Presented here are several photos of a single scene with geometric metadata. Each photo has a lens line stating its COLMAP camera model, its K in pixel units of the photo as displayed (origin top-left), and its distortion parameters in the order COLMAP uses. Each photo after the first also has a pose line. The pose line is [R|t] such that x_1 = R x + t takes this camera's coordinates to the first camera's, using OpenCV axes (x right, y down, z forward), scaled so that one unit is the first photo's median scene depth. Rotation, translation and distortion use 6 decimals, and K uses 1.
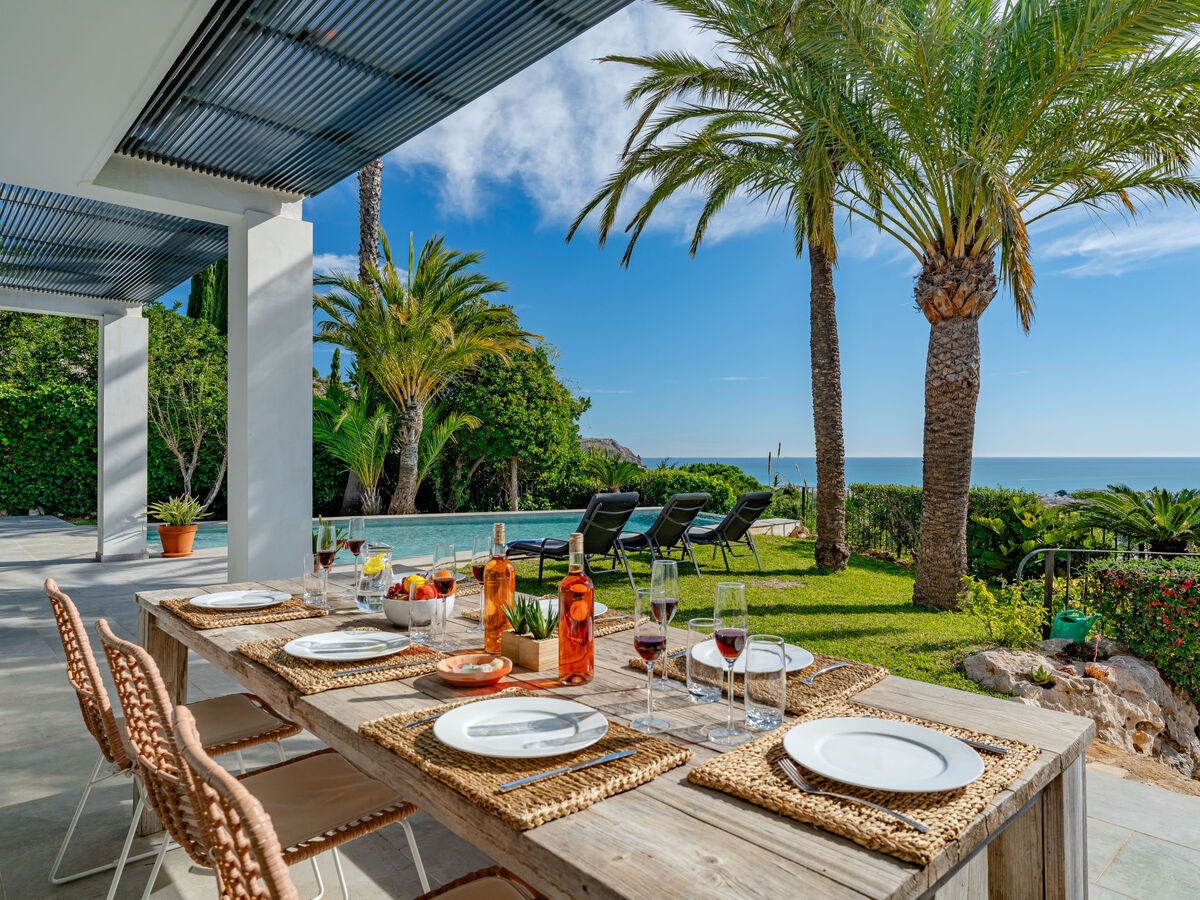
lens RADIAL K [[747.1, 0, 598.1], [0, 747.1, 448.3], [0, 0, 1]] dist [-0.006853, 0.003440]
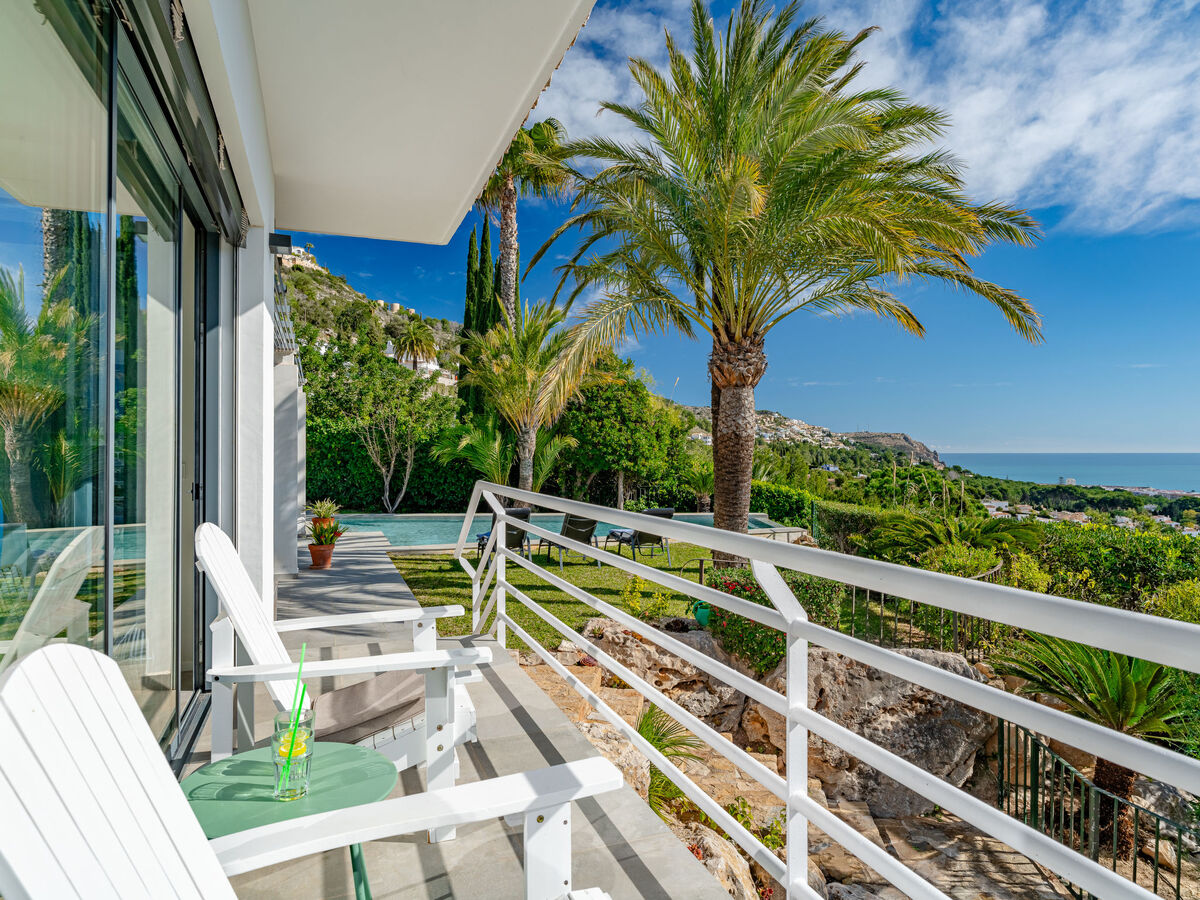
lens RADIAL K [[747.1, 0, 603.0], [0, 747.1, 450.7], [0, 0, 1]] dist [-0.006853, 0.003440]
pose [[0.920674, 0.001030, -0.390330, 0.396886], [0.003707, 0.999928, 0.011383, -0.037017], [0.390314, -0.011927, 0.920605, -0.165755]]
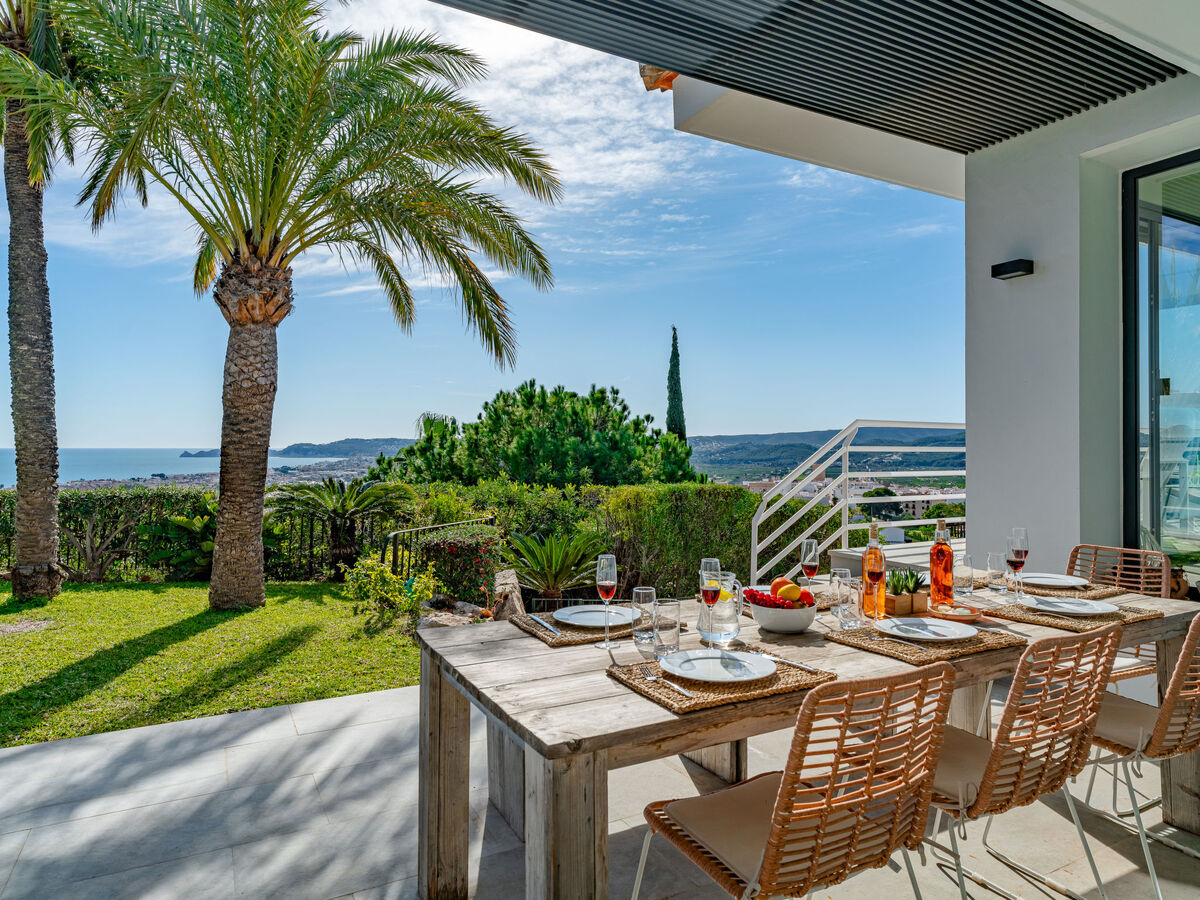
lens RADIAL K [[747.1, 0, 591.9], [0, 747.1, 447.3], [0, 0, 1]] dist [-0.006853, 0.003440]
pose [[0.266281, -0.000260, 0.963895, -0.198232], [-0.009081, 0.999955, 0.002779, -0.004806], [-0.963853, -0.009493, 0.266266, 0.141121]]
